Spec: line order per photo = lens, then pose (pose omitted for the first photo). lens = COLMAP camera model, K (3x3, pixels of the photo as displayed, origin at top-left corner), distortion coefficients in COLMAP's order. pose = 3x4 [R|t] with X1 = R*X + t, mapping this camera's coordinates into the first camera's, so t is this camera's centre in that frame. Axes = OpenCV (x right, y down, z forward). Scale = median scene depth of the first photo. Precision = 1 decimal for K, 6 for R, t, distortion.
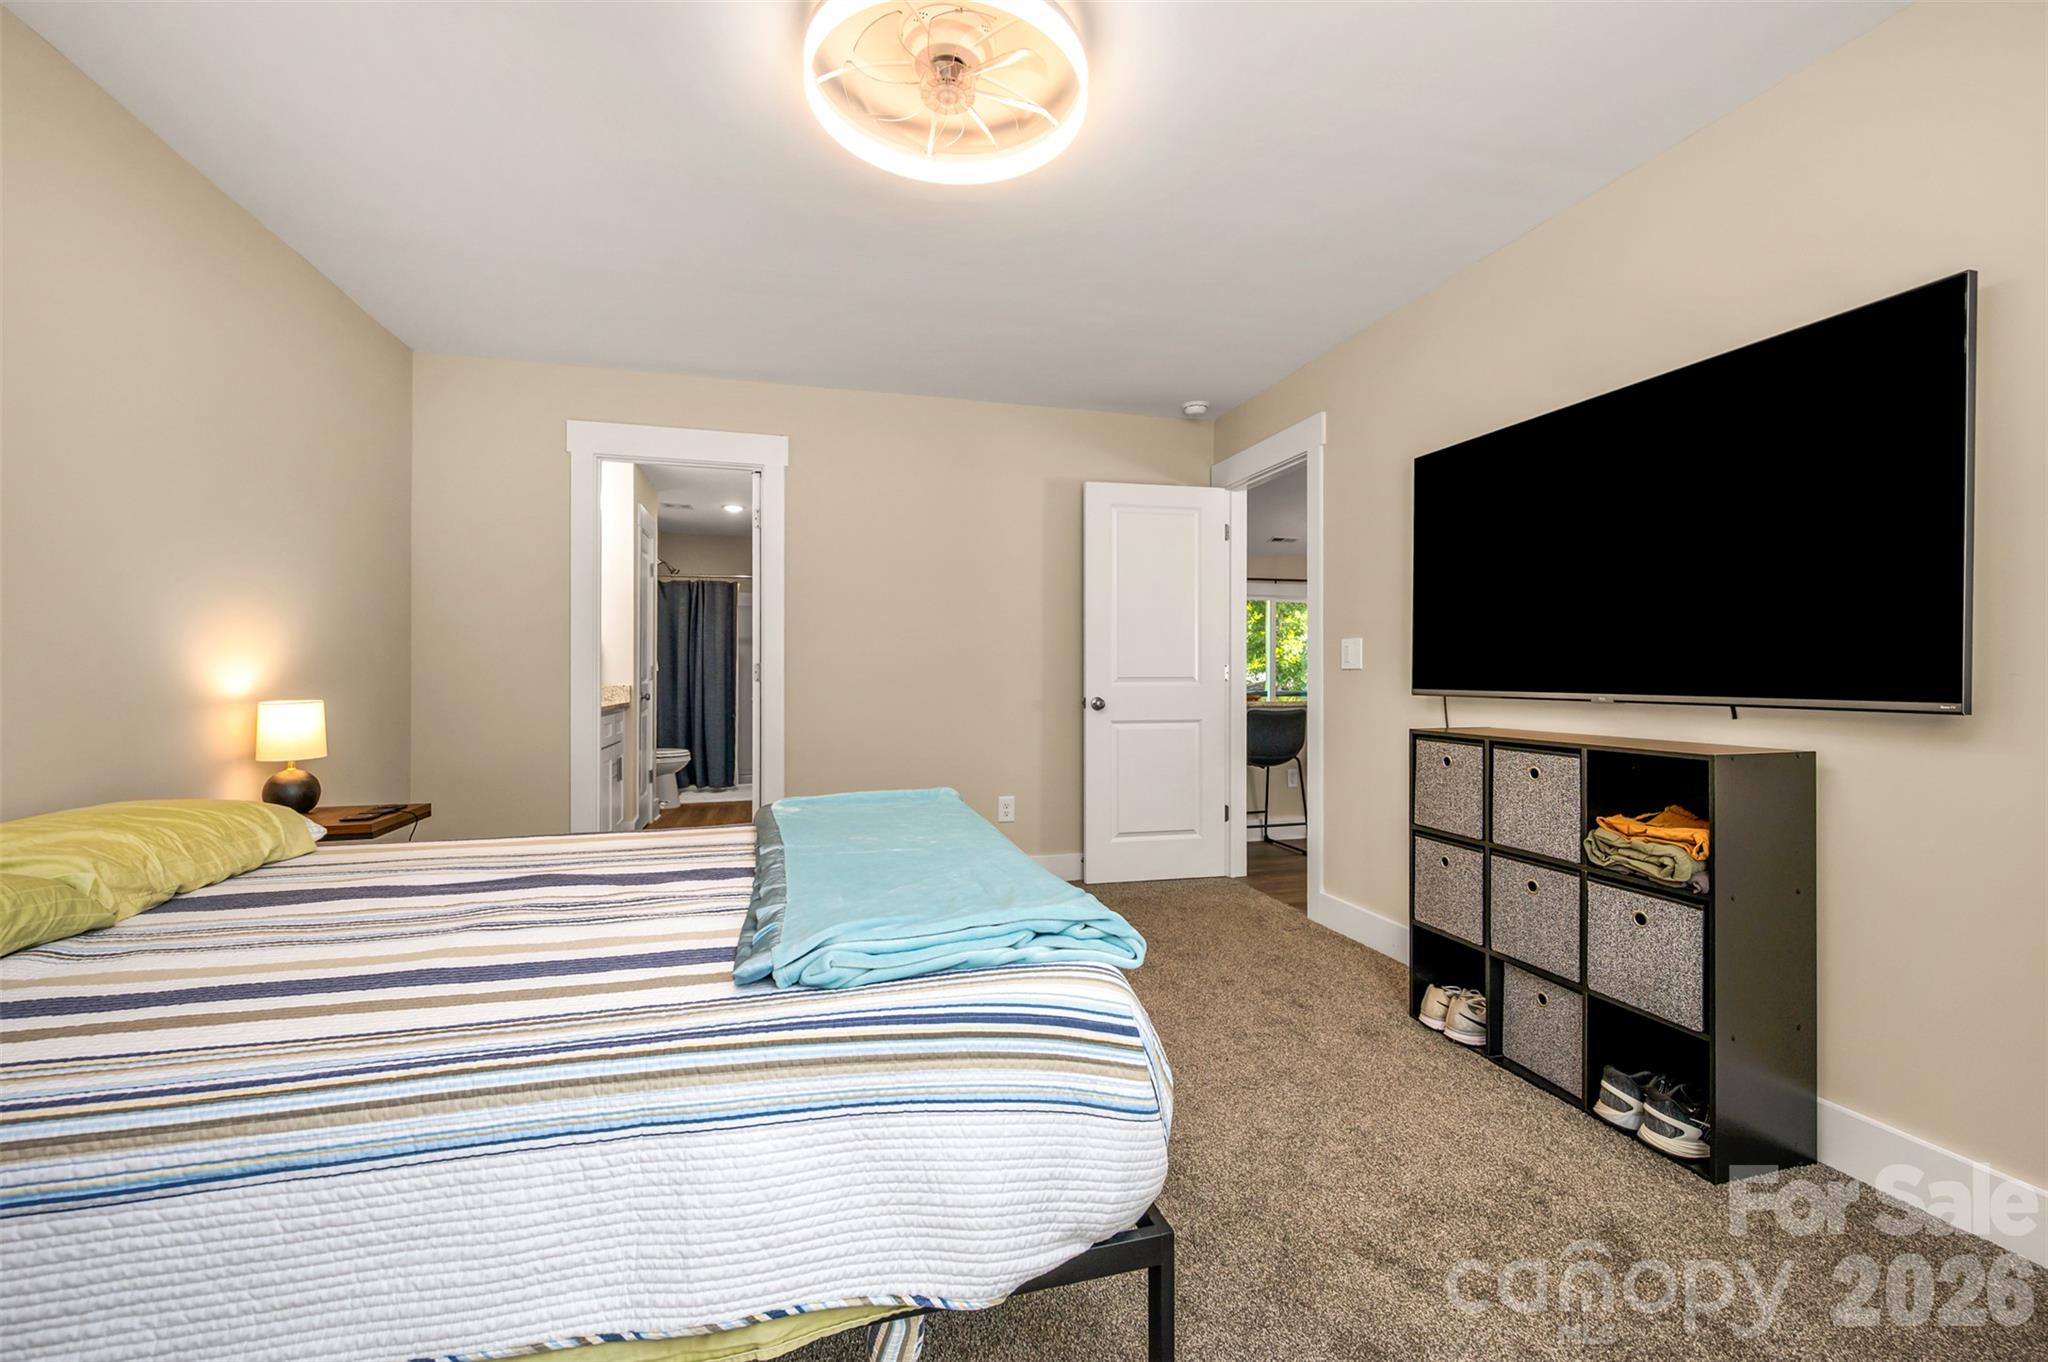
lens RADIAL K [[843.6, 0, 1019.1], [0, 843.6, 678.4], [0, 0, 1]] dist [0.001680, 0.000704]
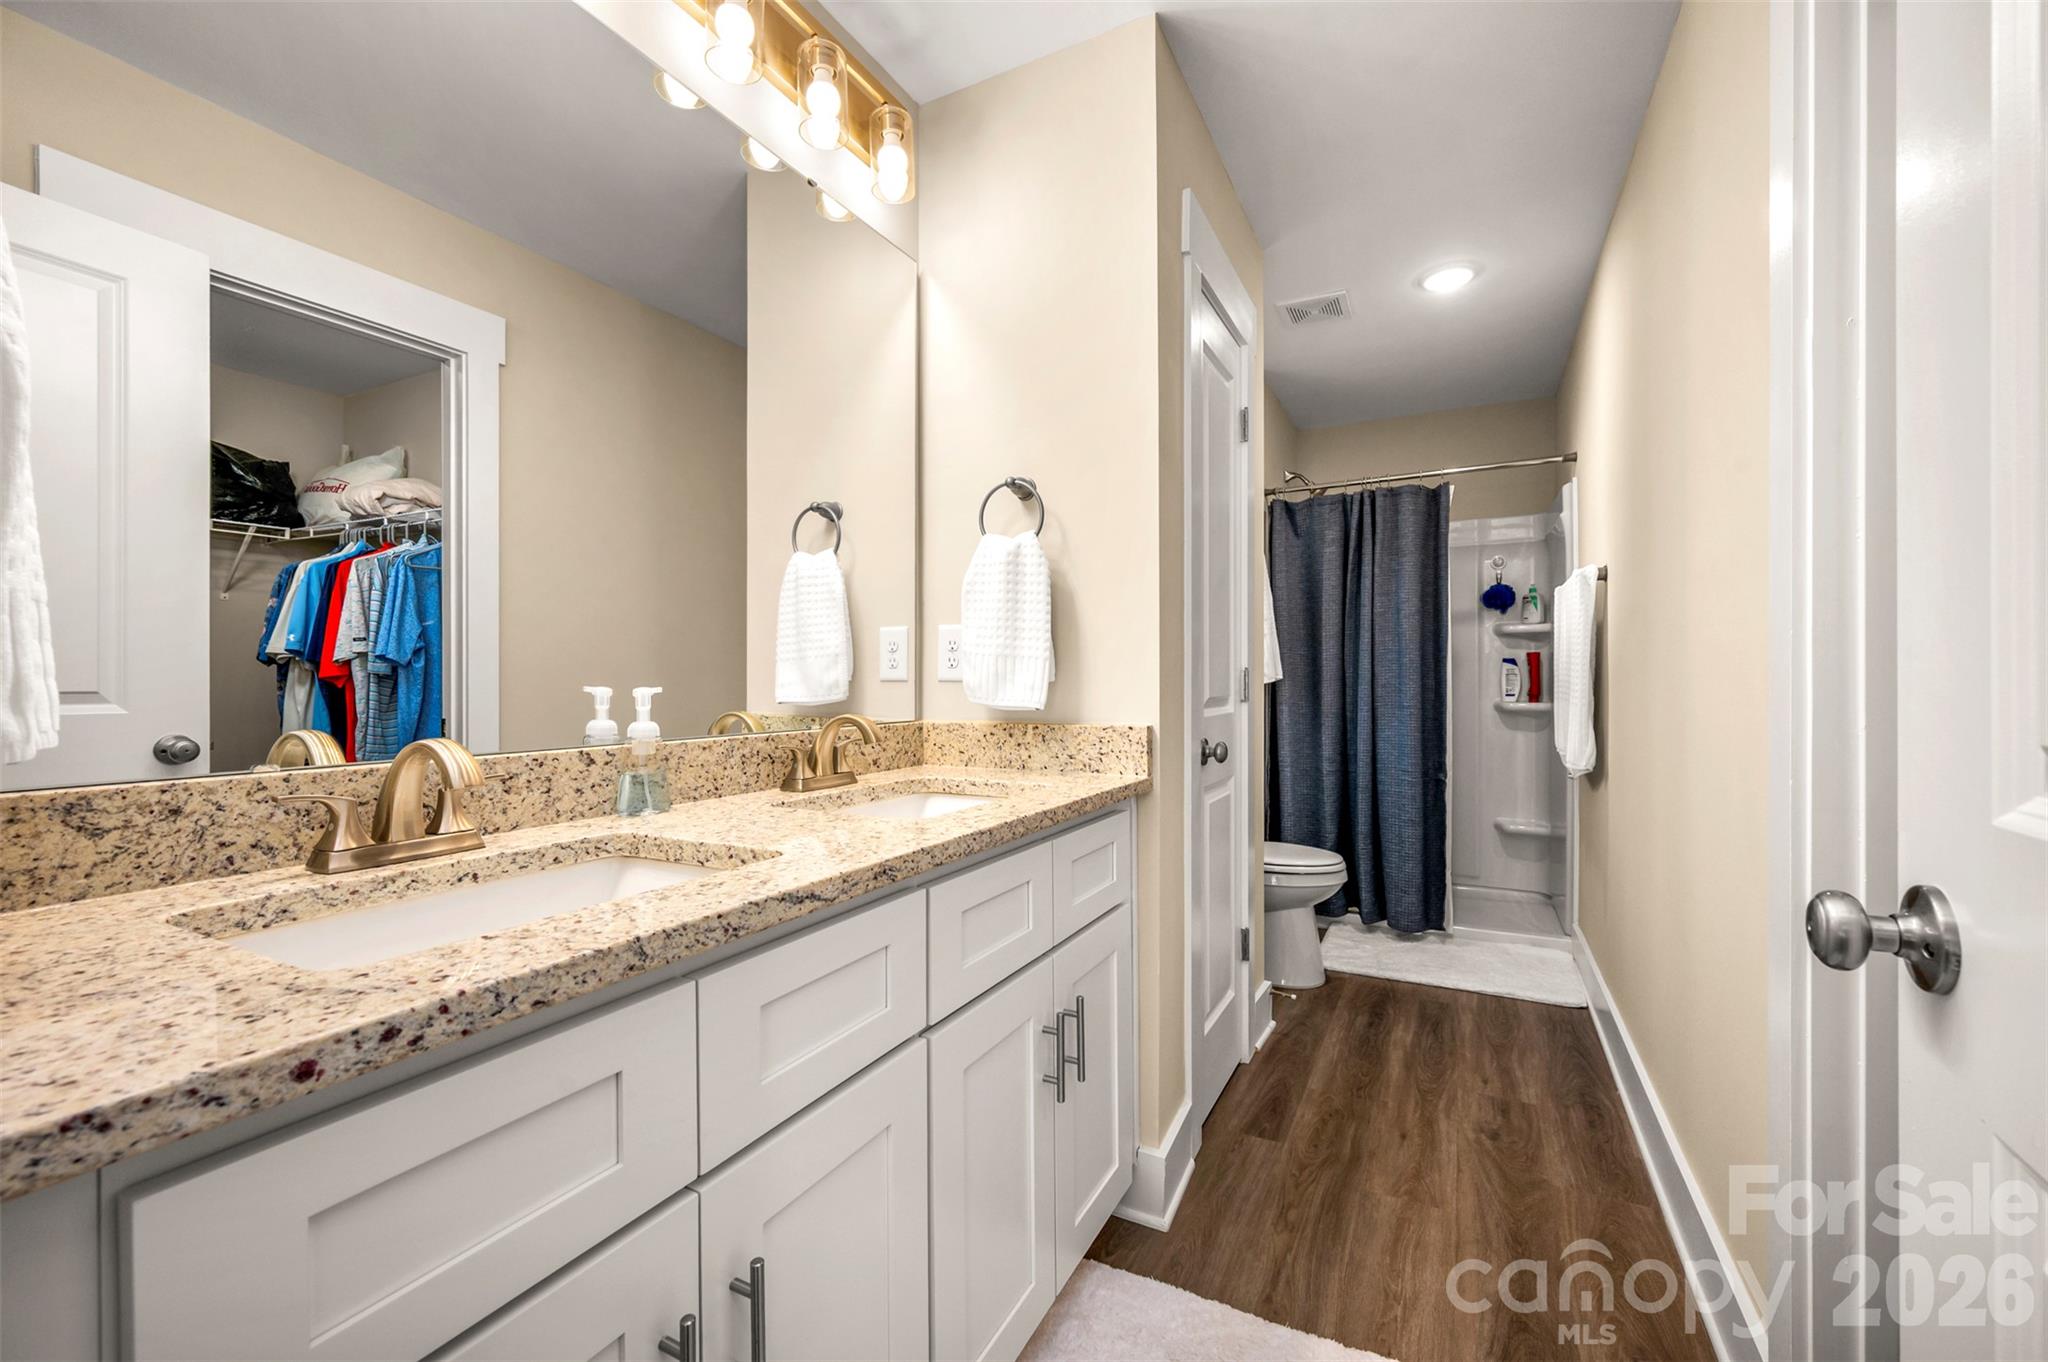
lens RADIAL K [[843.6, 0, 1024.7], [0, 843.6, 682.1], [0, 0, 1]] dist [0.001680, 0.000704]
pose [[0.732446, -0.004233, -0.680812, -0.195121], [0.003788, 0.999991, -0.002142, -0.006525], [0.680814, -0.001010, 0.732455, 0.518236]]
